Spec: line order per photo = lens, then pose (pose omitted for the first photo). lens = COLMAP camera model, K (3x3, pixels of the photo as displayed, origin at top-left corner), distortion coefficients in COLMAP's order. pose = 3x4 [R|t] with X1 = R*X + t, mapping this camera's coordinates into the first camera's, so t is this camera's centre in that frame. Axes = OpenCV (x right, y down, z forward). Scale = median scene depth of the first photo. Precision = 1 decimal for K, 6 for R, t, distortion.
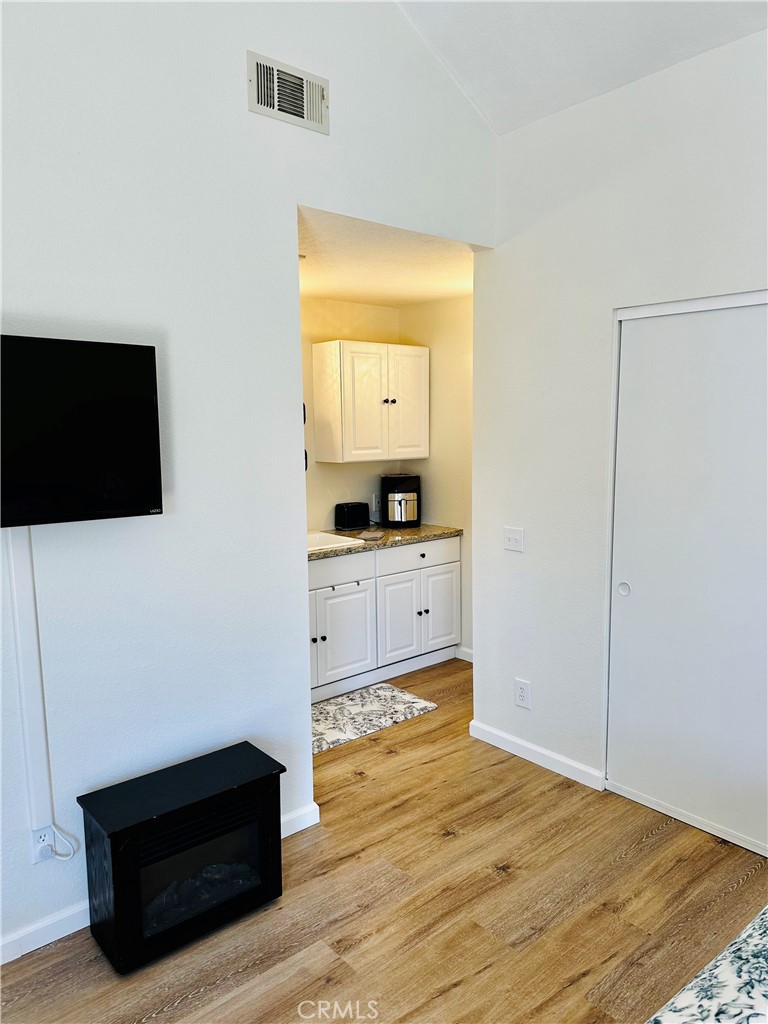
lens RADIAL K [[722.0, 0, 385.3], [0, 722.0, 530.7], [0, 0, 1]] dist [0.094224, -0.203127]
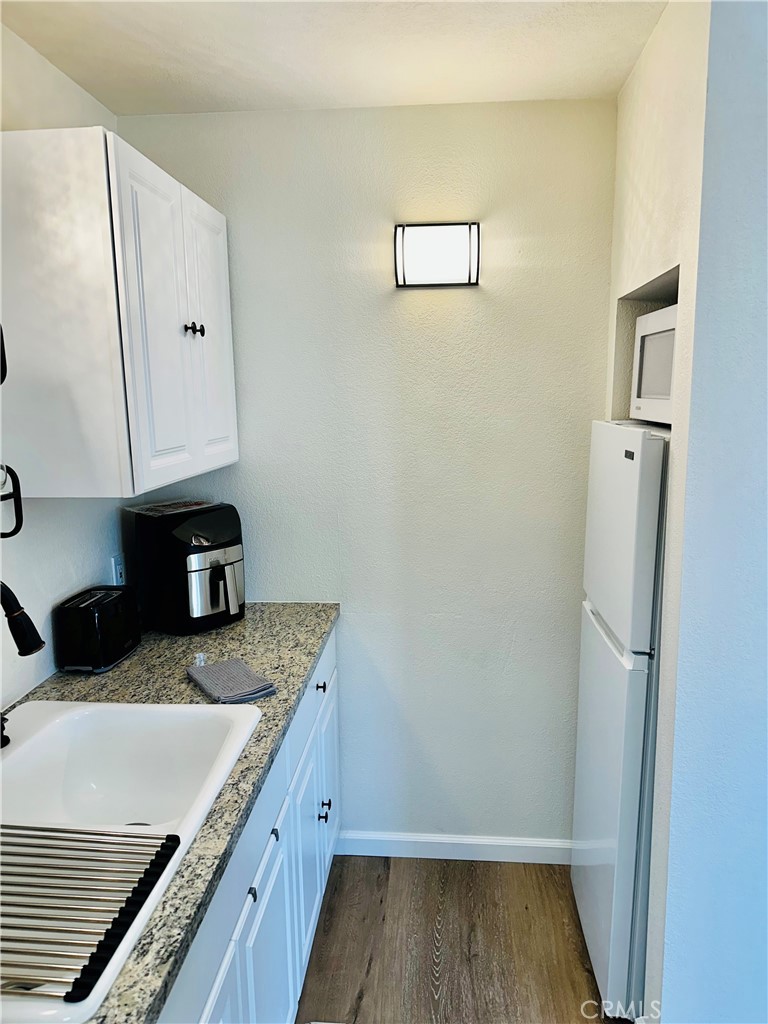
lens RADIAL K [[722.0, 0, 385.3], [0, 722.0, 530.7], [0, 0, 1]] dist [0.094224, -0.203127]
pose [[0.719473, -0.130463, 0.682157, -0.204918], [0.107140, 0.991290, 0.076583, -0.089269], [-0.686207, 0.017987, 0.727184, 0.641391]]
